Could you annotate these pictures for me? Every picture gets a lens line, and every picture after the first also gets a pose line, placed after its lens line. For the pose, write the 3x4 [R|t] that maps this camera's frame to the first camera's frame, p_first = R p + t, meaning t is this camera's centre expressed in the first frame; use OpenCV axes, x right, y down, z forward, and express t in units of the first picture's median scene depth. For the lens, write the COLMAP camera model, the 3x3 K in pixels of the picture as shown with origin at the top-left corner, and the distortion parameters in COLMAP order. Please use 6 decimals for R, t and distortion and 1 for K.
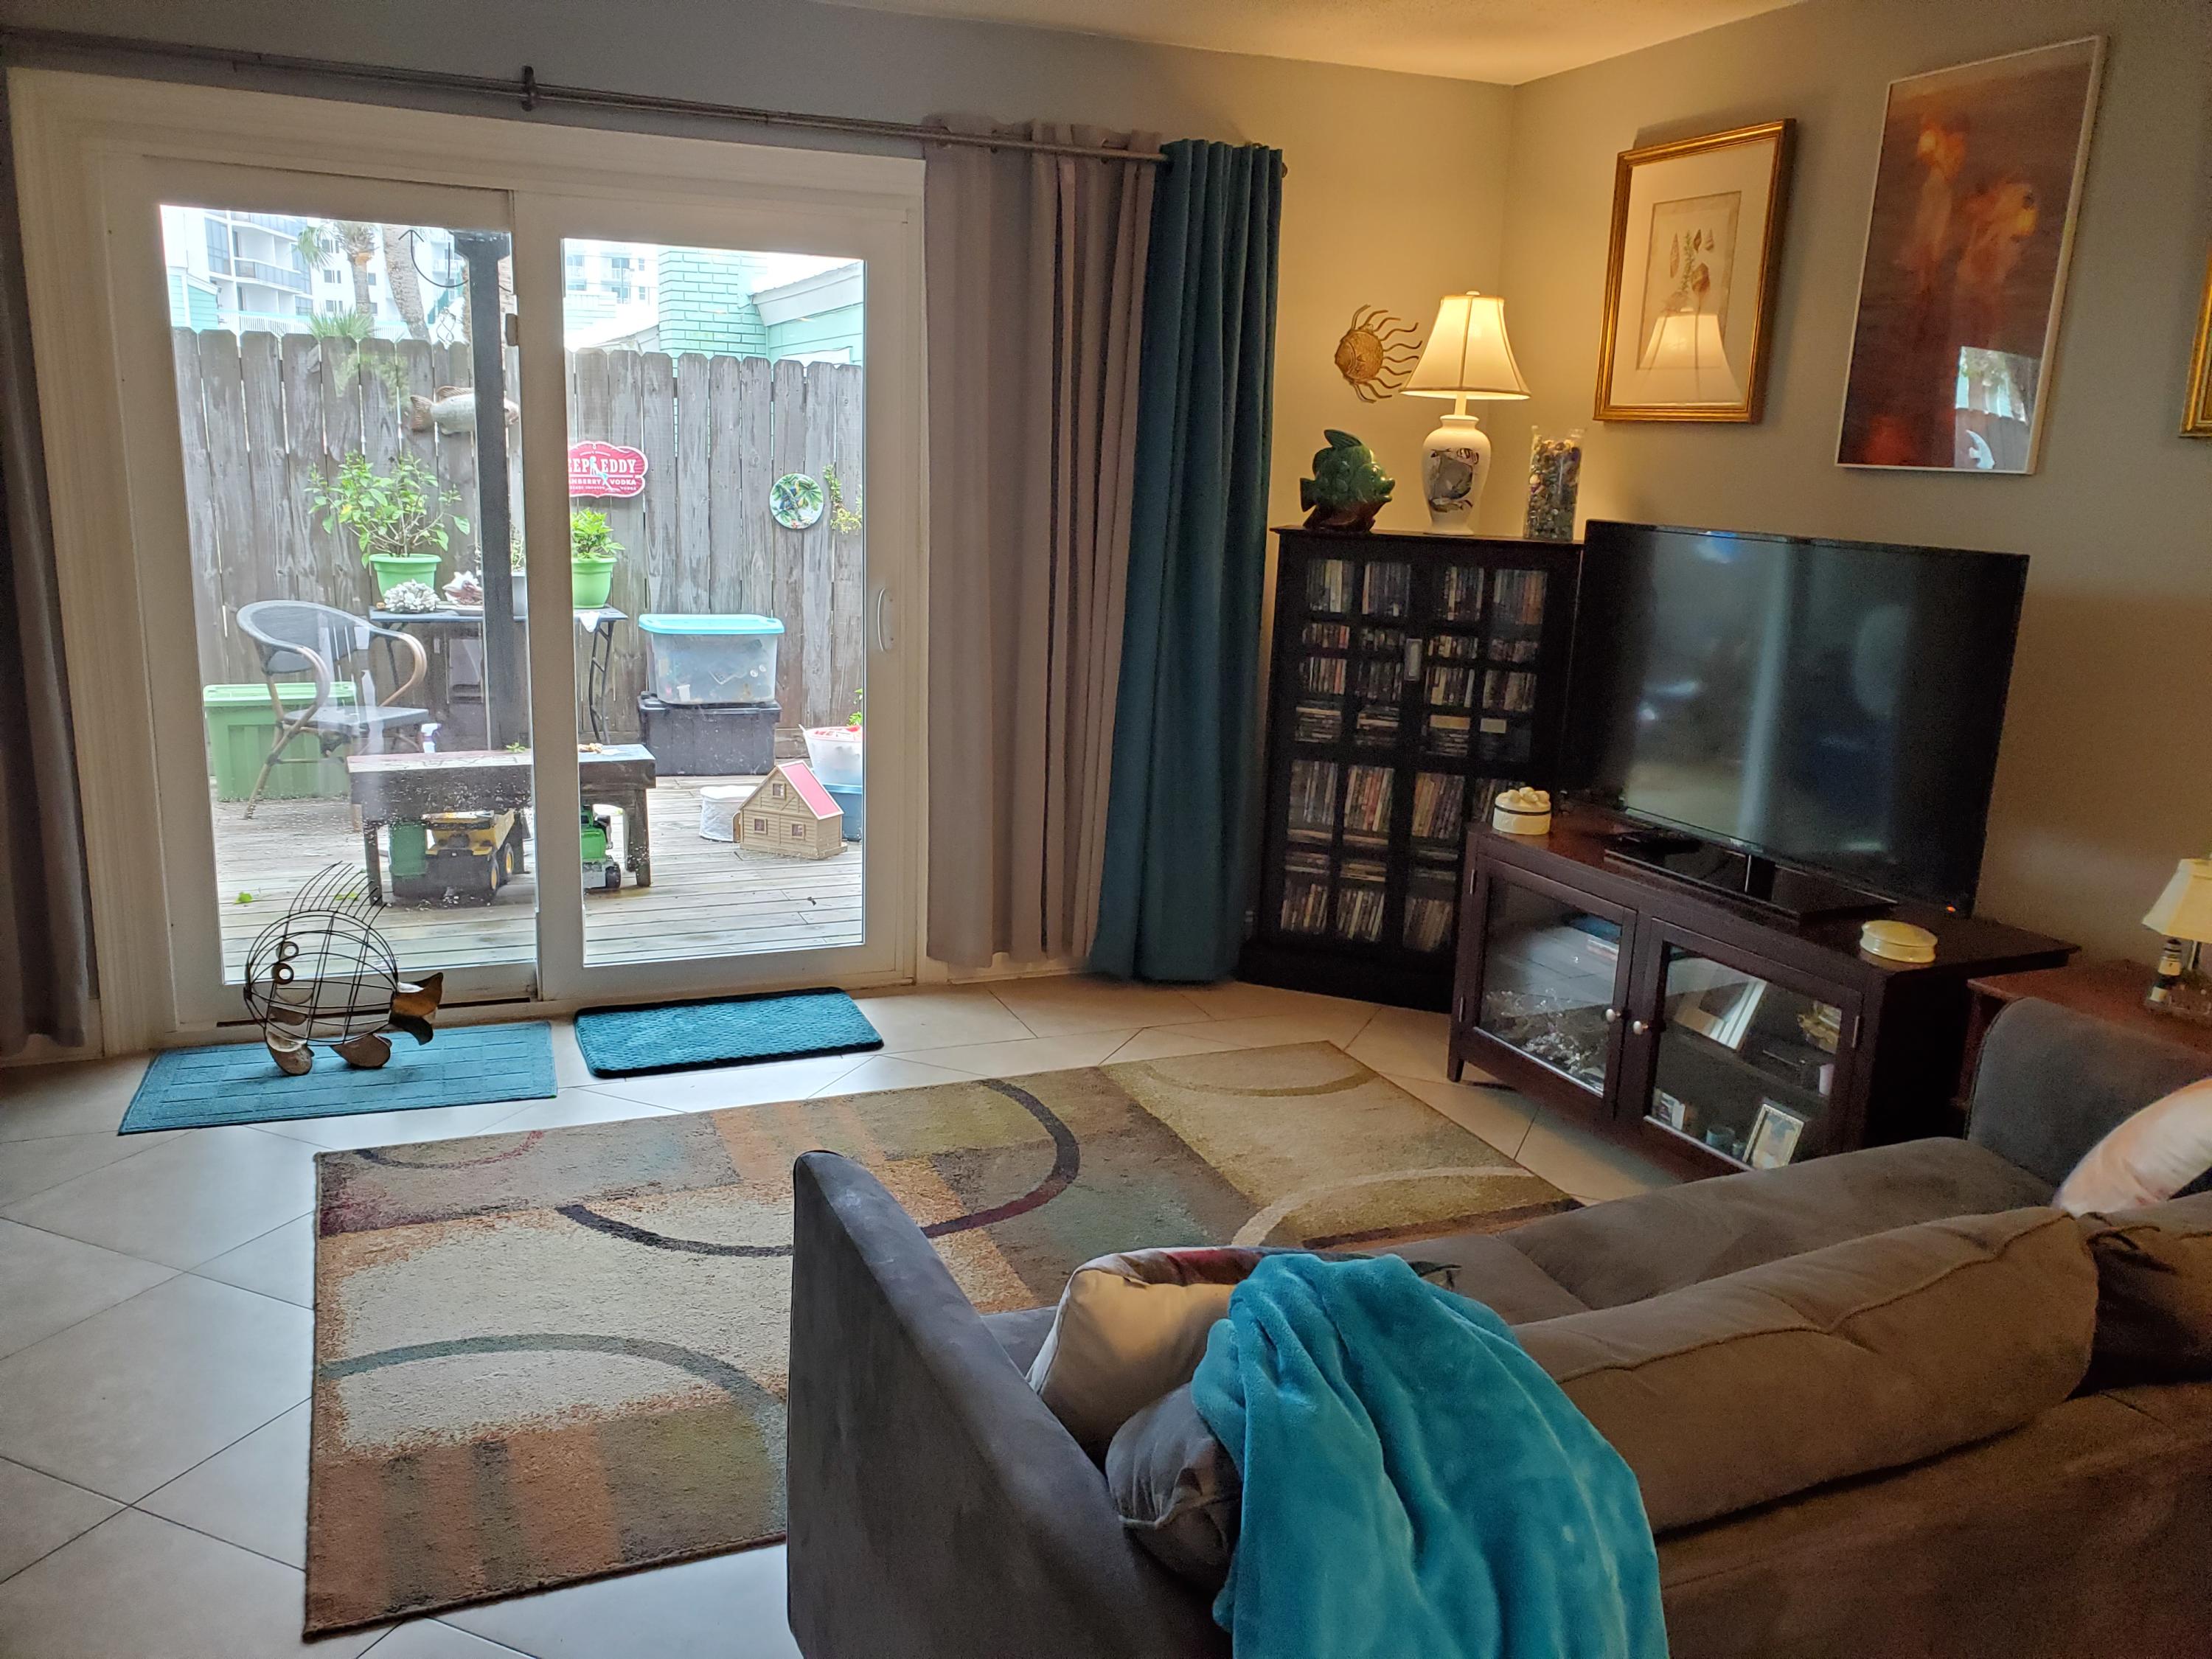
lens RADIAL K [[1721.0, 0, 1088.4], [0, 1721.0, 831.6], [0, 0, 1]] dist [0.029495, -0.018560]
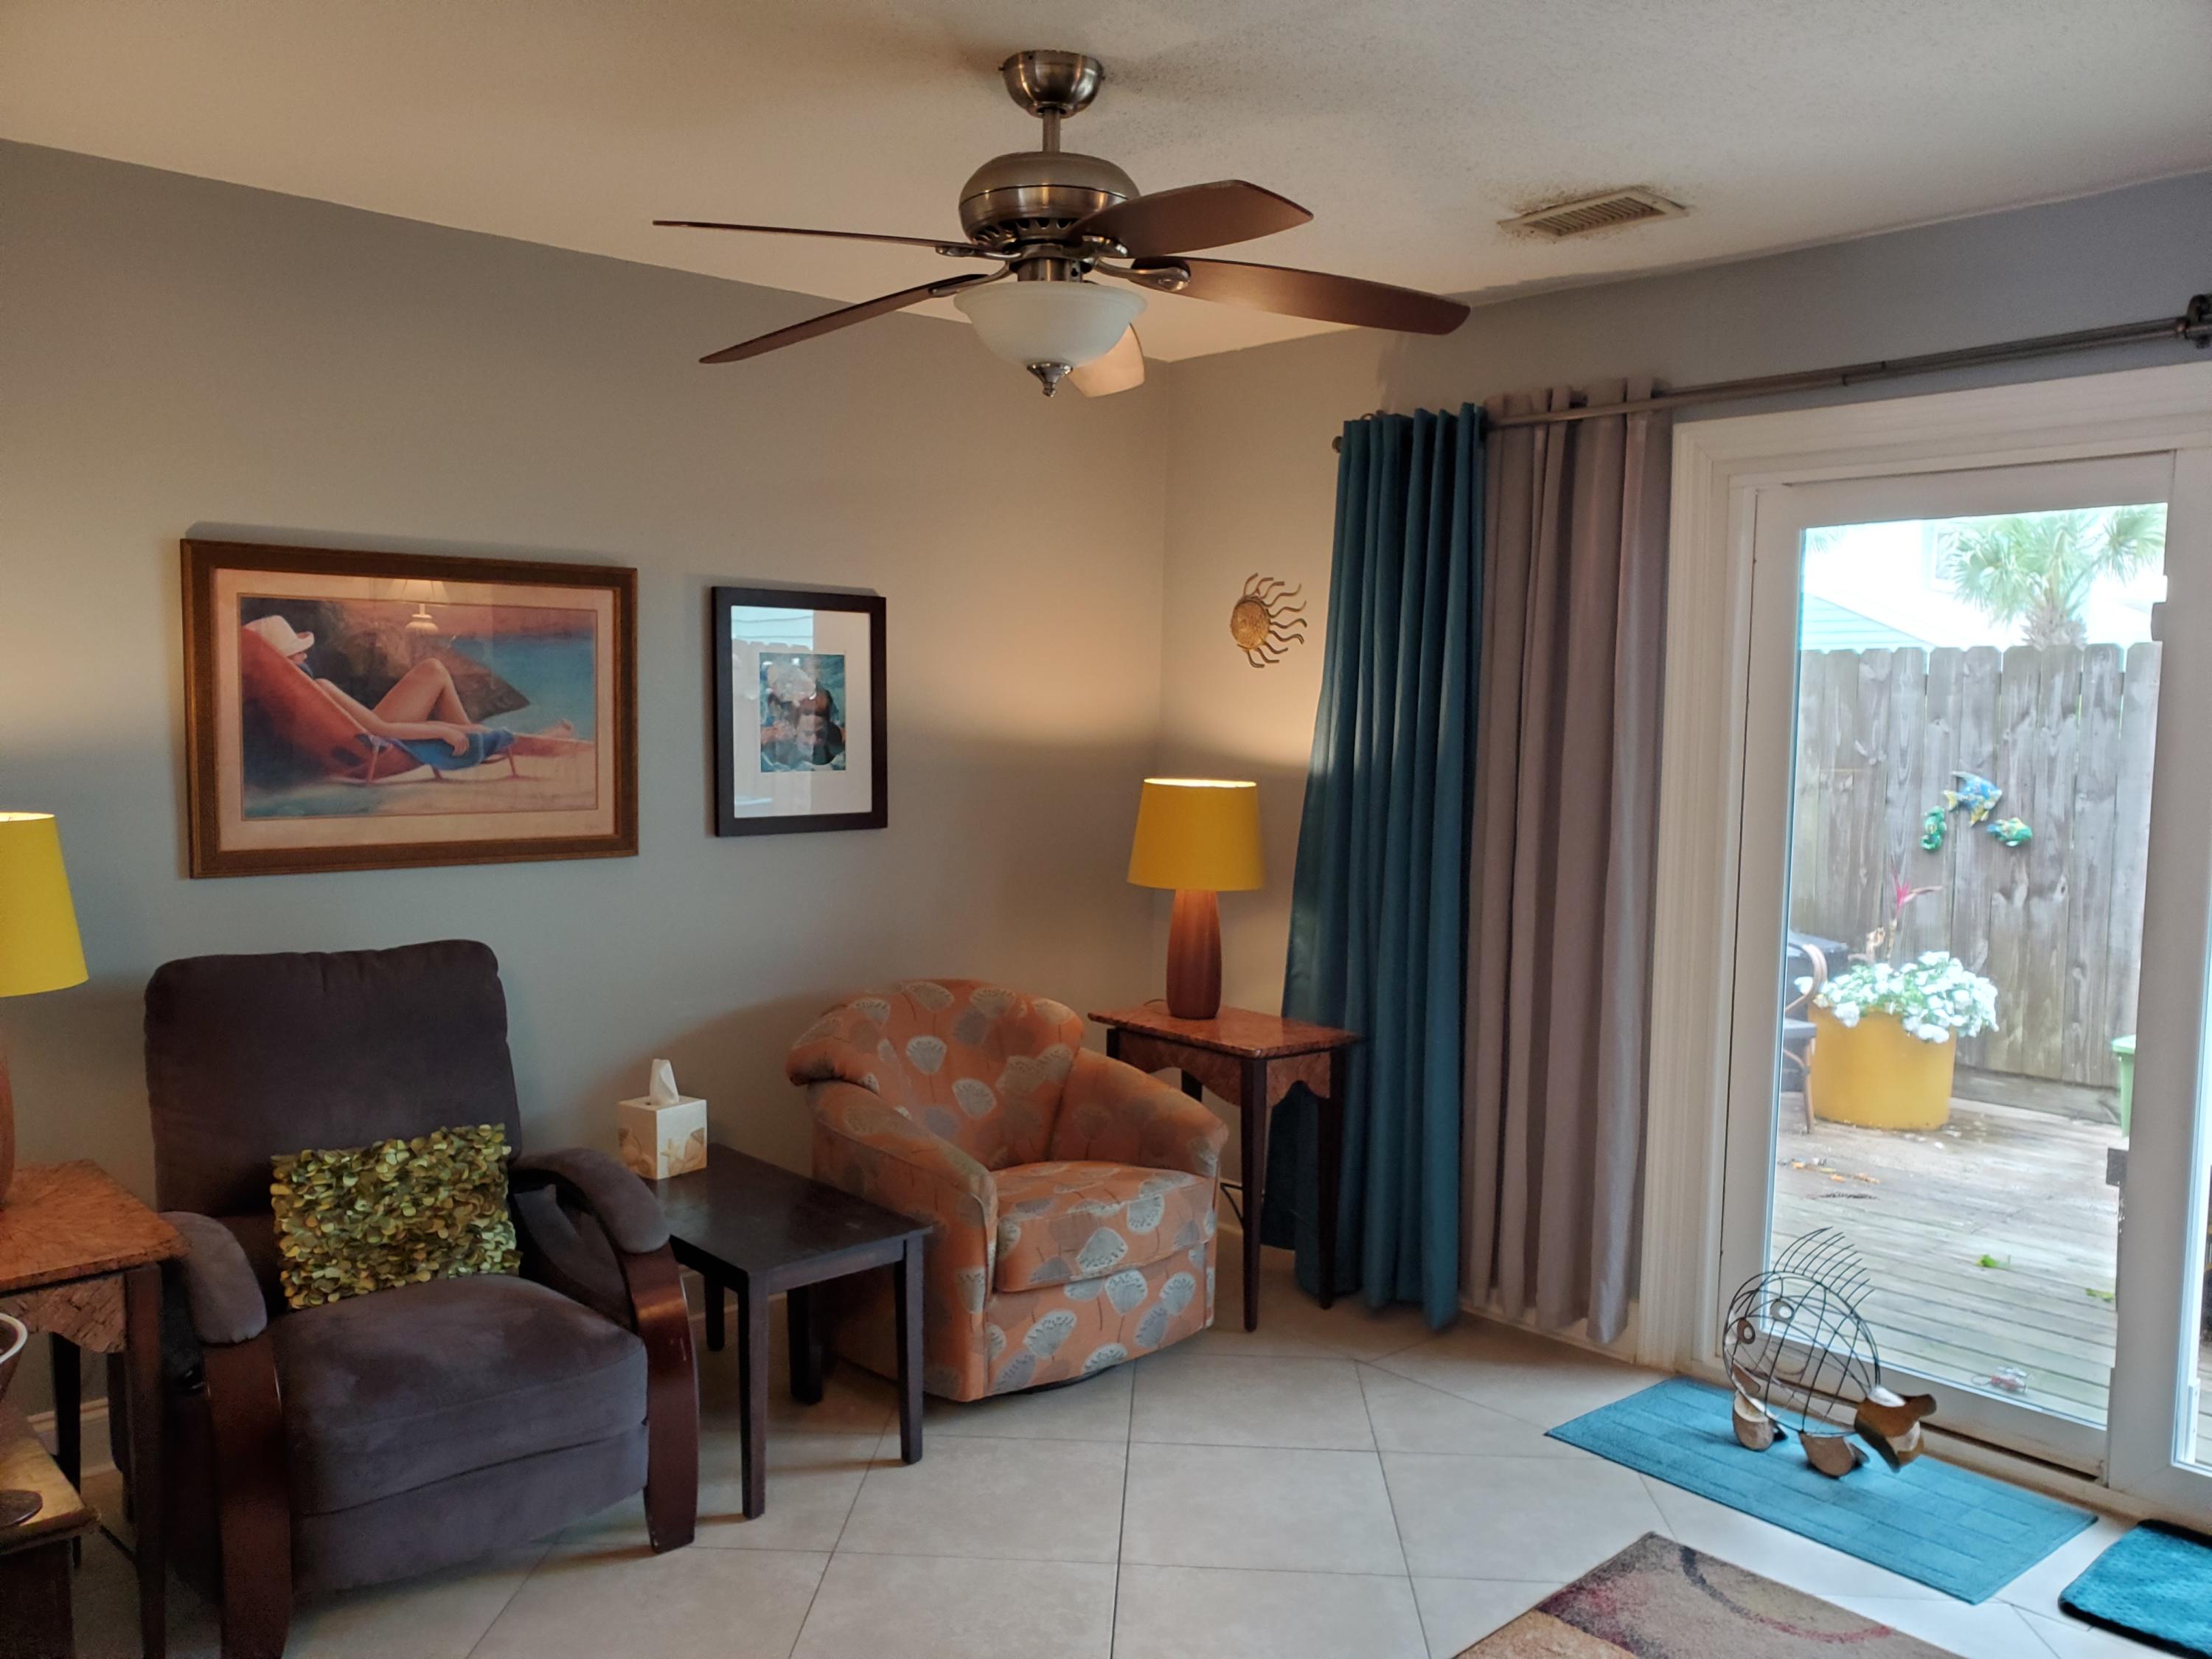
lens RADIAL K [[1721.0, 0, 1107.3], [0, 1721.0, 840.9], [0, 0, 1]] dist [0.029495, -0.018560]
pose [[0.335984, 0.035447, -0.941201, 0.262257], [-0.202773, 0.978581, -0.035530, -0.067753], [0.919781, 0.202788, 0.335975, 0.324855]]
